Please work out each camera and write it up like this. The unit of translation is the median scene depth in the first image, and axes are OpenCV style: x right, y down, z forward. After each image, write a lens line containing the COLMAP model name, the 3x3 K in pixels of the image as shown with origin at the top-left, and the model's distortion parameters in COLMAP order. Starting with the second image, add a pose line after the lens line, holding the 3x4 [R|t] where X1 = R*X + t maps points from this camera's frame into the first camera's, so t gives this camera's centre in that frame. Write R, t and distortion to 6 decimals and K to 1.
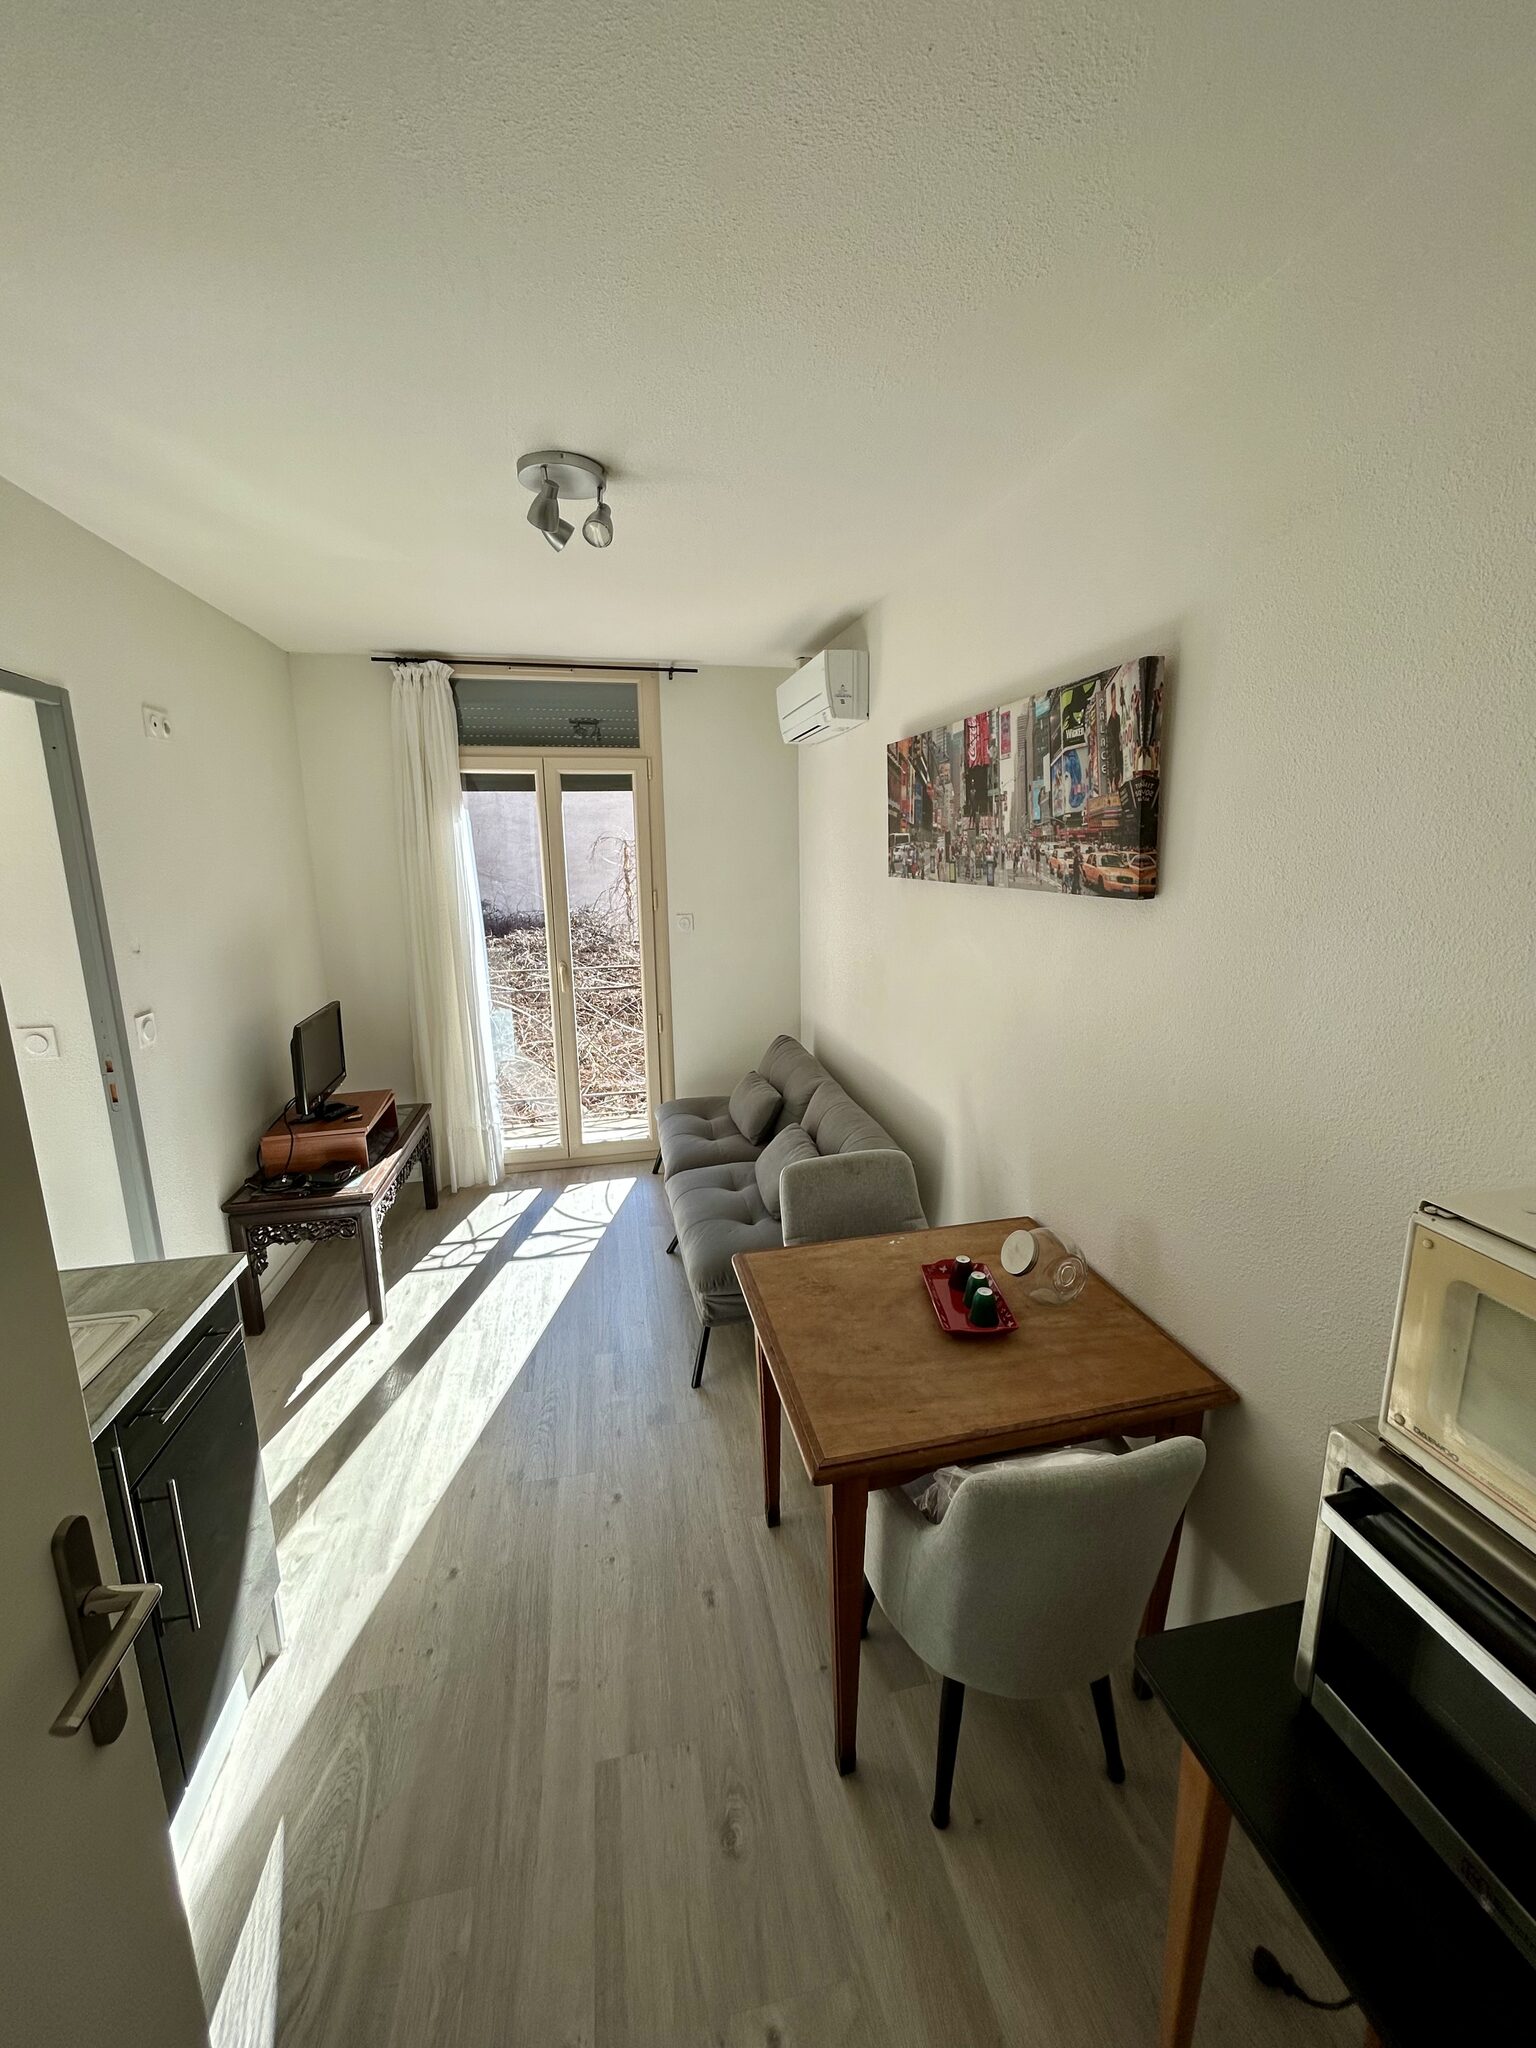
lens RADIAL K [[829.3, 0, 780.3], [0, 829.3, 1016.8], [0, 0, 1]] dist [0.002530, 0.000151]
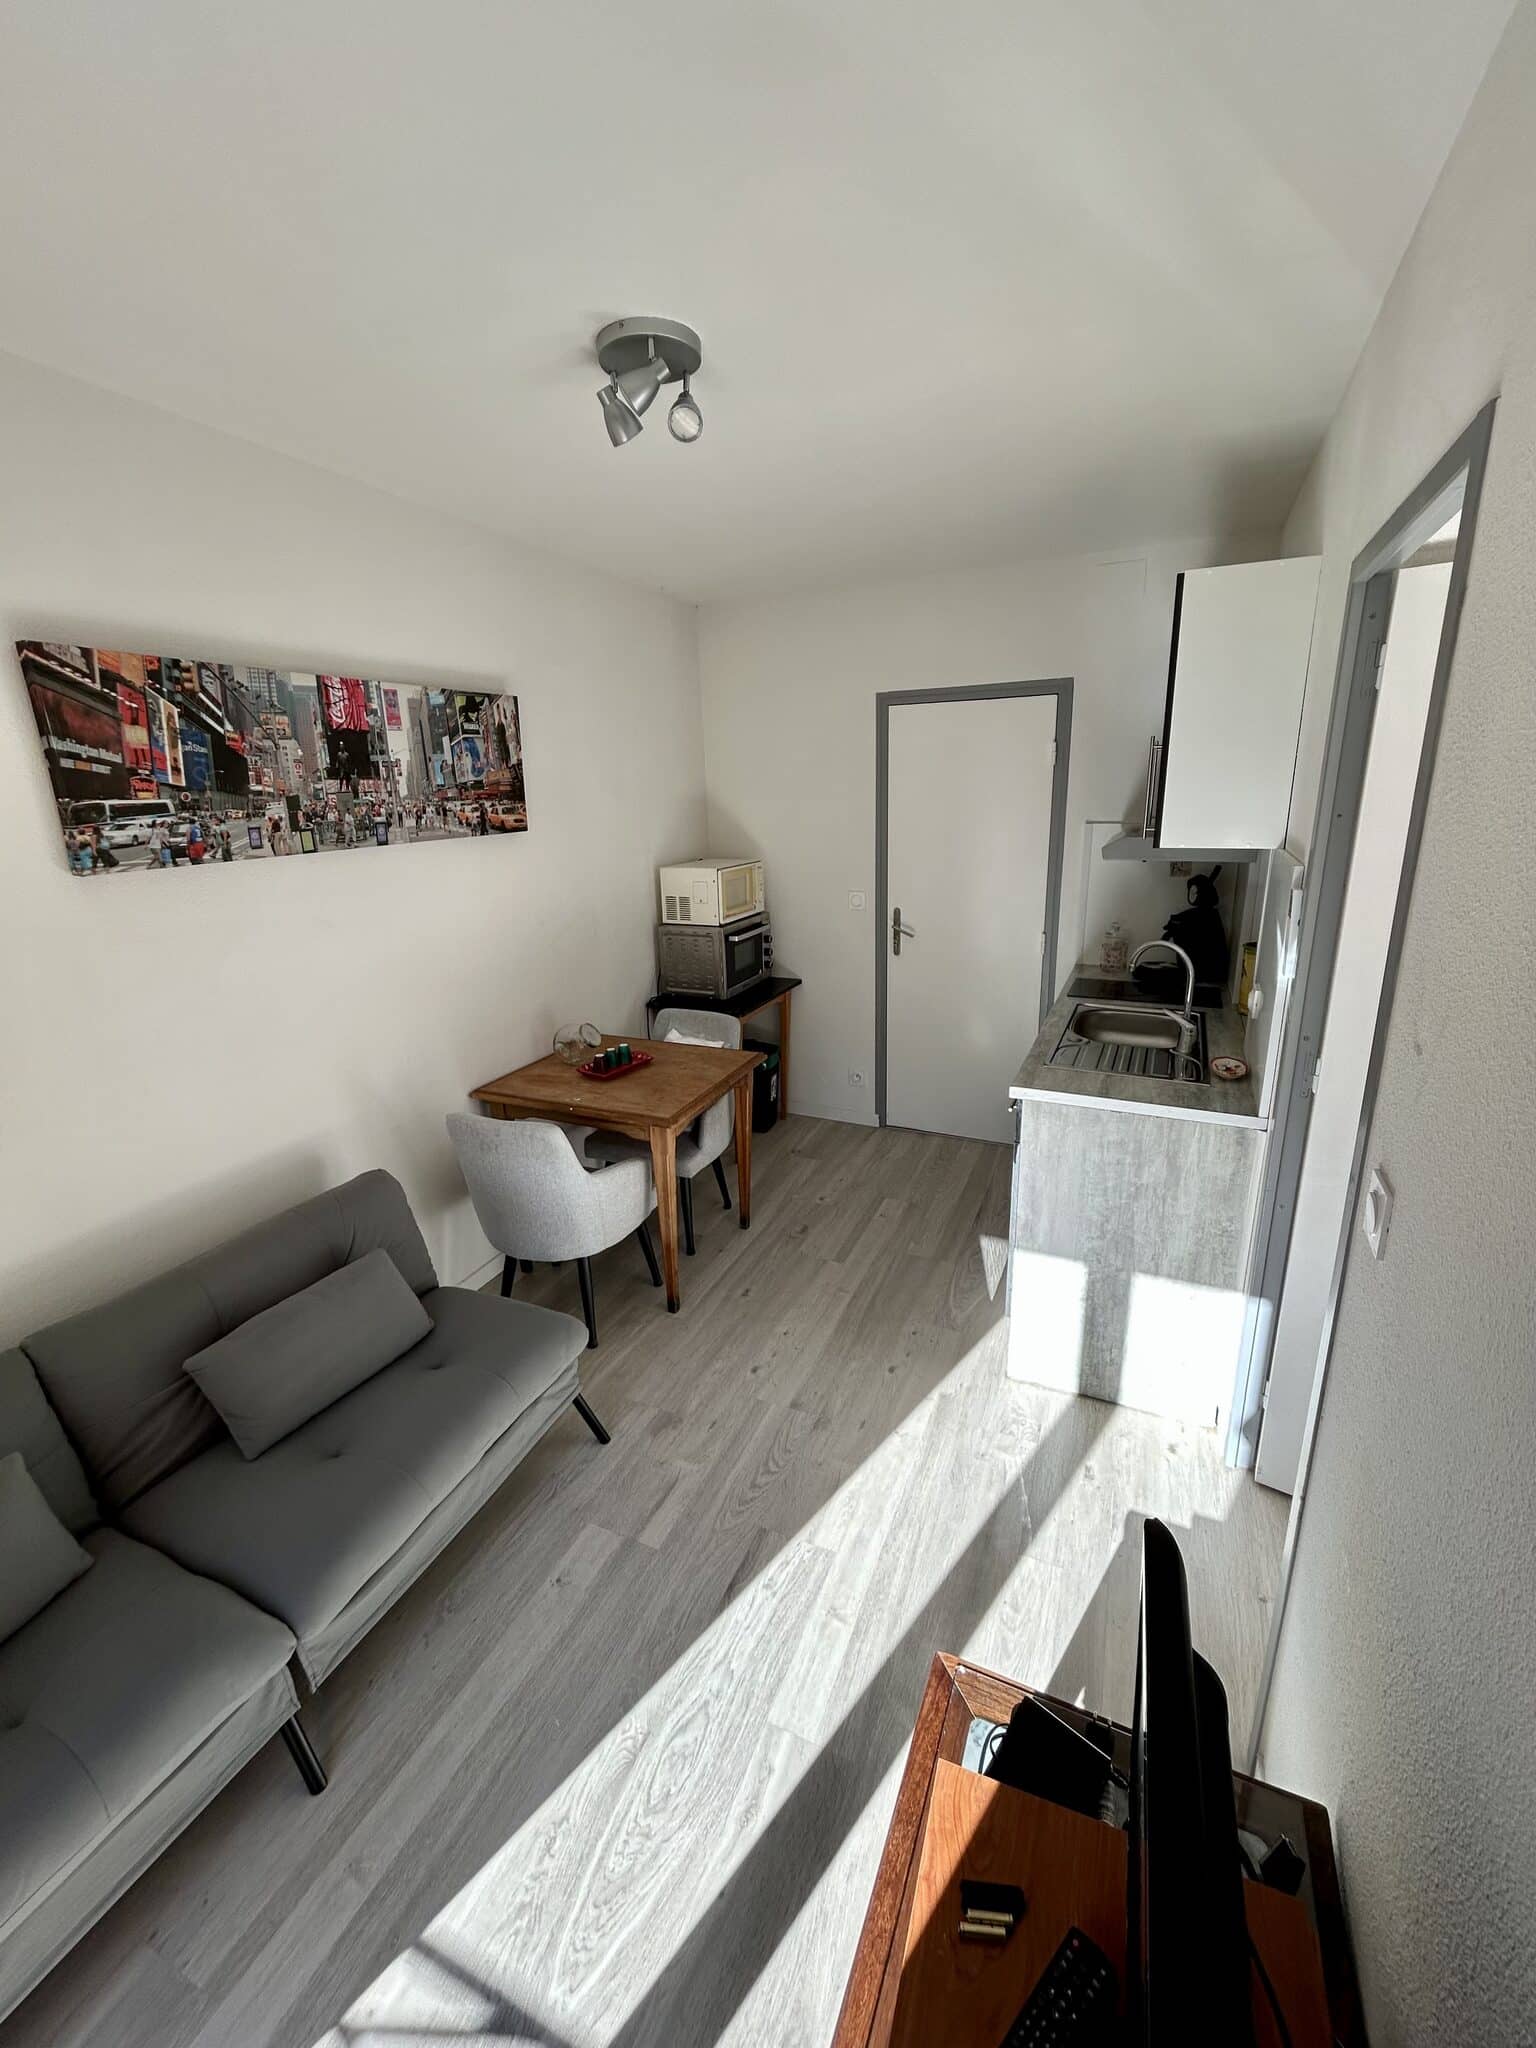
lens RADIAL K [[829.3, 0, 780.3], [0, 829.3, 1016.8], [0, 0, 1]] dist [0.002530, 0.000151]
pose [[-0.807121, -0.129146, 0.576088, -0.927852], [0.157101, 0.893619, 0.420433, -0.377413], [-0.569101, 0.429844, -0.700970, 1.774949]]
